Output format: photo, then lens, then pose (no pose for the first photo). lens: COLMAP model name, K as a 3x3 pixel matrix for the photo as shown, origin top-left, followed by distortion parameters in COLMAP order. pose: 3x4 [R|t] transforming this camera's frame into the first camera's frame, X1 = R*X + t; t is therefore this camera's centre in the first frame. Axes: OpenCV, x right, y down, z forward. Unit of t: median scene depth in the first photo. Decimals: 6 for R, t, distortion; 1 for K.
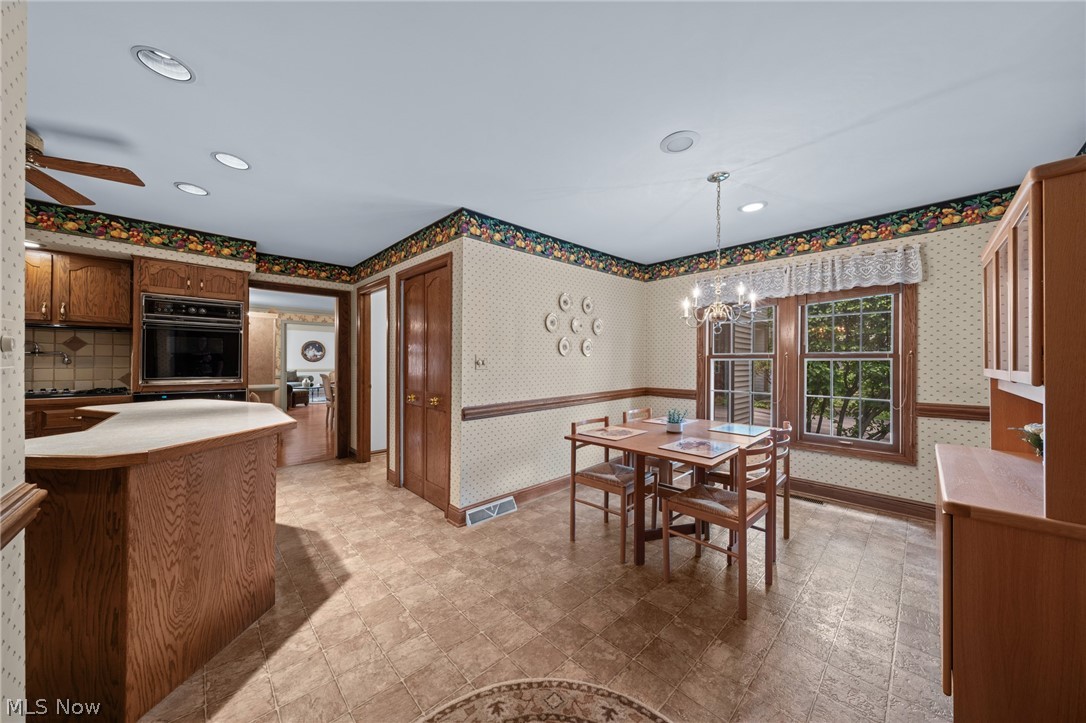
lens RADIAL K [[366.2, 0, 535.9], [0, 366.2, 360.0], [0, 0, 1]] dist [0.002584, -0.000049]
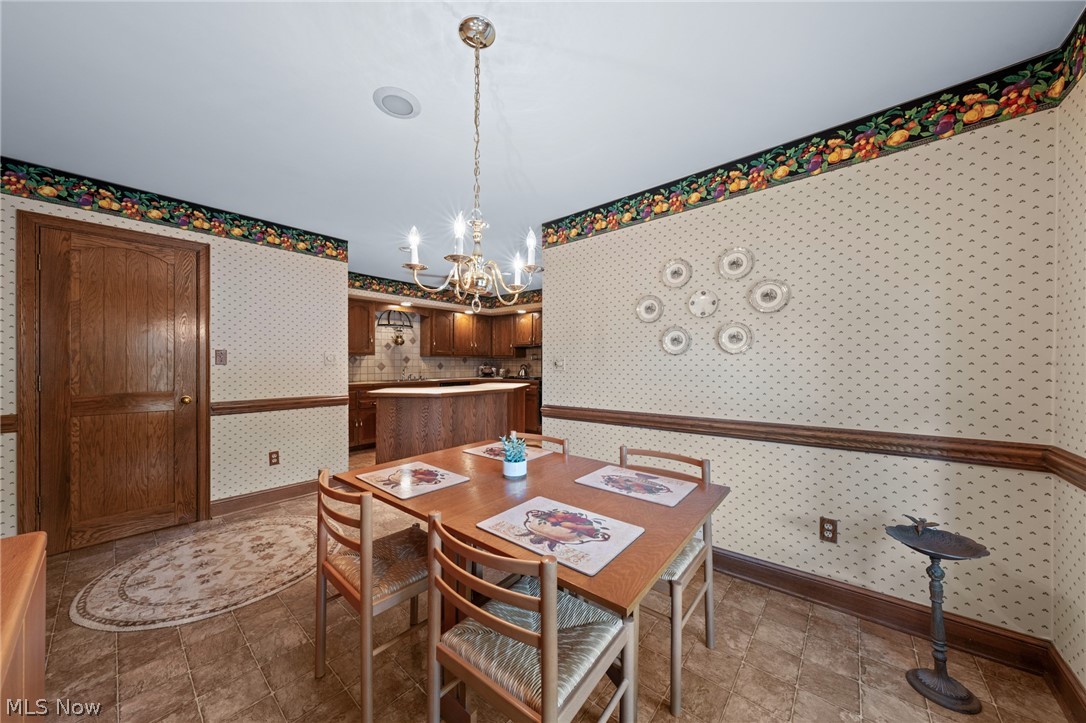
lens RADIAL K [[366.2, 0, 546.1], [0, 366.2, 363.6], [0, 0, 1]] dist [0.002584, -0.000049]
pose [[0.127933, 0.001396, -0.991782, 0.805745], [0.002977, 0.999994, 0.001791, 0.003460], [0.991778, -0.003181, 0.127928, 0.776145]]
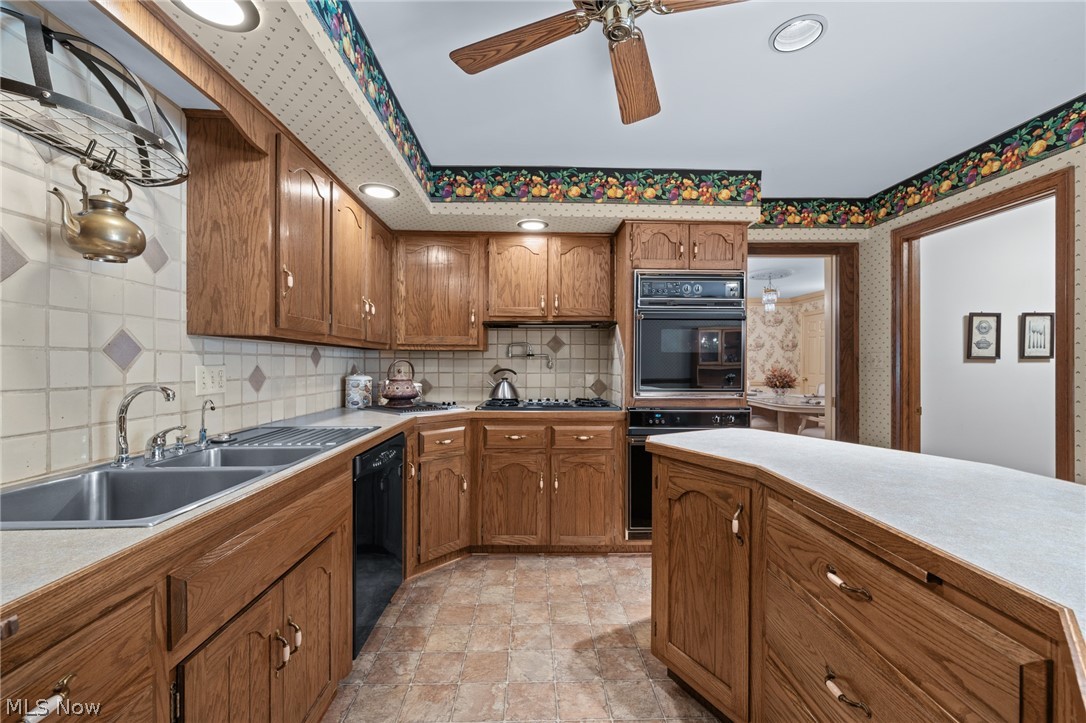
lens RADIAL K [[435.4, 0, 542.9], [0, 435.4, 365.6], [0, 0, 1]] dist [0.002110, 0.000076]
pose [[0.749305, -0.000240, -0.662225, -0.642923], [0.005222, 0.999971, 0.005546, -0.000522], [0.662205, -0.007613, 0.749284, 0.237407]]
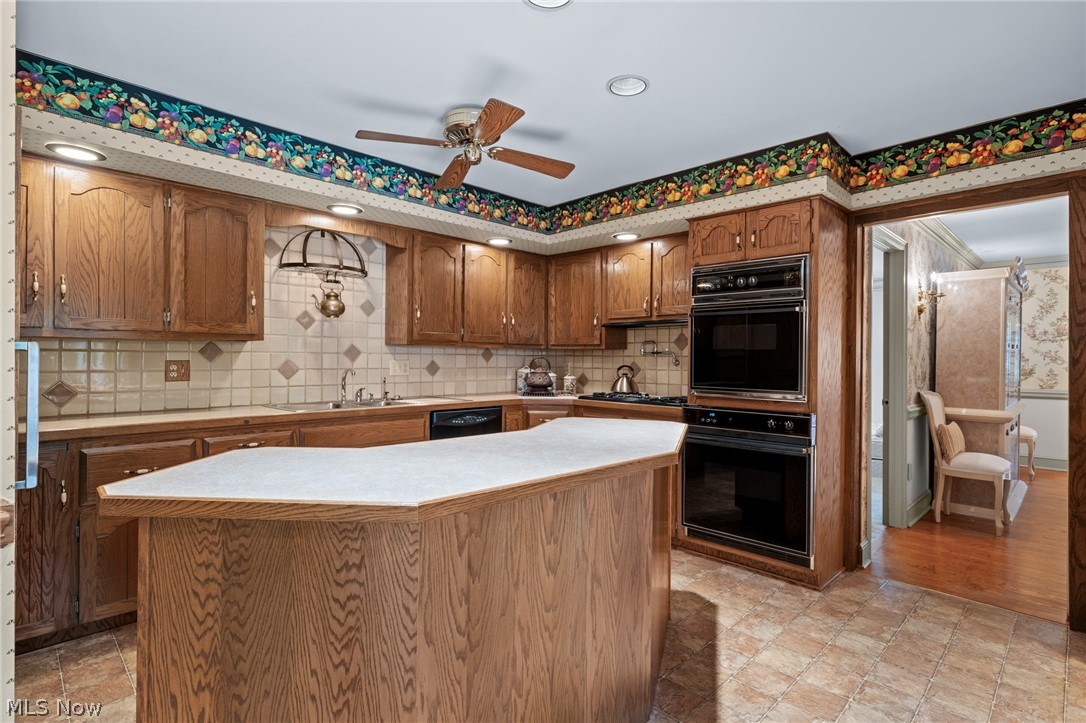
lens RADIAL K [[537.4, 0, 545.2], [0, 537.4, 357.8], [0, 0, 1]] dist [0.006544, -0.001452]
pose [[0.041590, -0.006330, -0.999115, -0.022736], [-0.001726, 0.999978, -0.006408, 0.001978], [0.999133, 0.001991, 0.041579, 0.664800]]
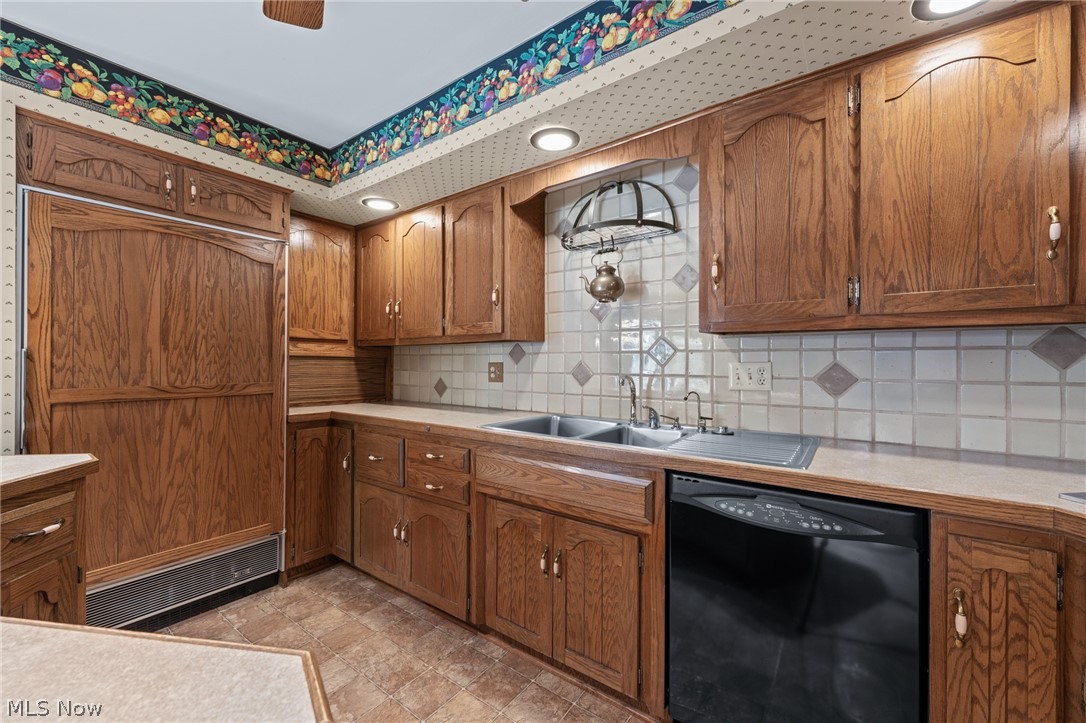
lens RADIAL K [[422.9, 0, 547.5], [0, 422.9, 361.3], [0, 0, 1]] dist [-0.004296, -0.000151]
pose [[-0.982081, -0.004729, -0.188402, -0.956399], [-0.004055, 0.999984, -0.003963, 0.001875], [0.188418, -0.003128, -0.982084, 0.860887]]
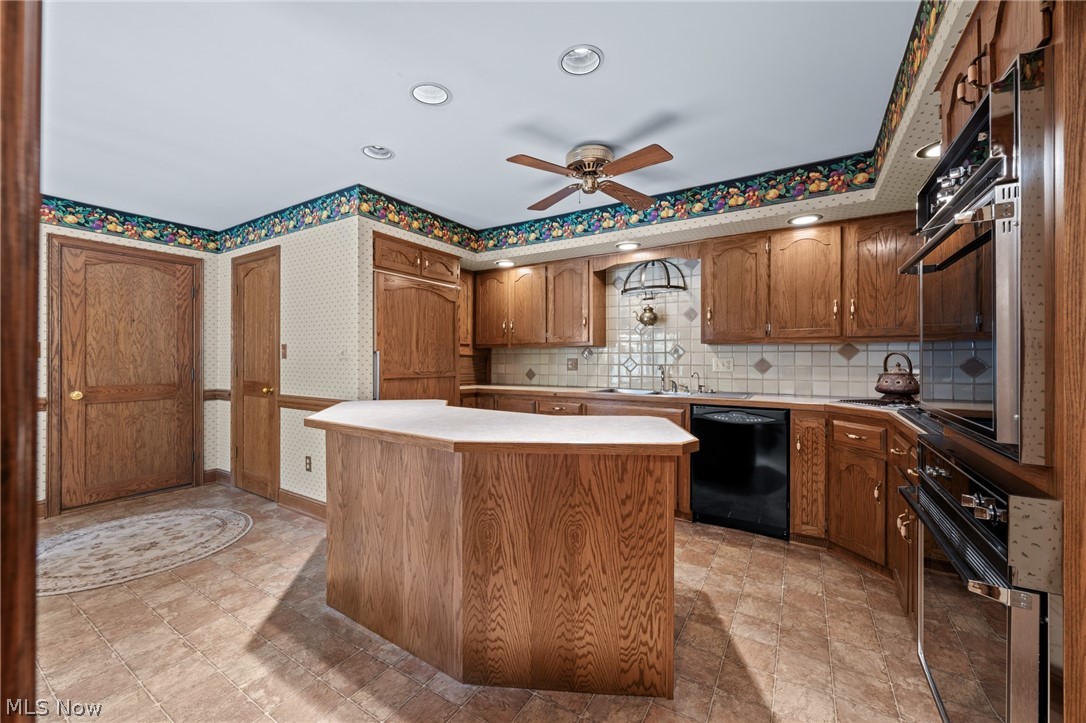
lens RADIAL K [[422.9, 0, 542.6], [0, 422.9, 360.7], [0, 0, 1]] dist [-0.004296, -0.000151]
pose [[-0.963502, -0.003643, -0.267675, -0.565126], [-0.003087, 0.999992, -0.002496, 0.011178], [0.267682, -0.001578, -0.963506, 1.312792]]
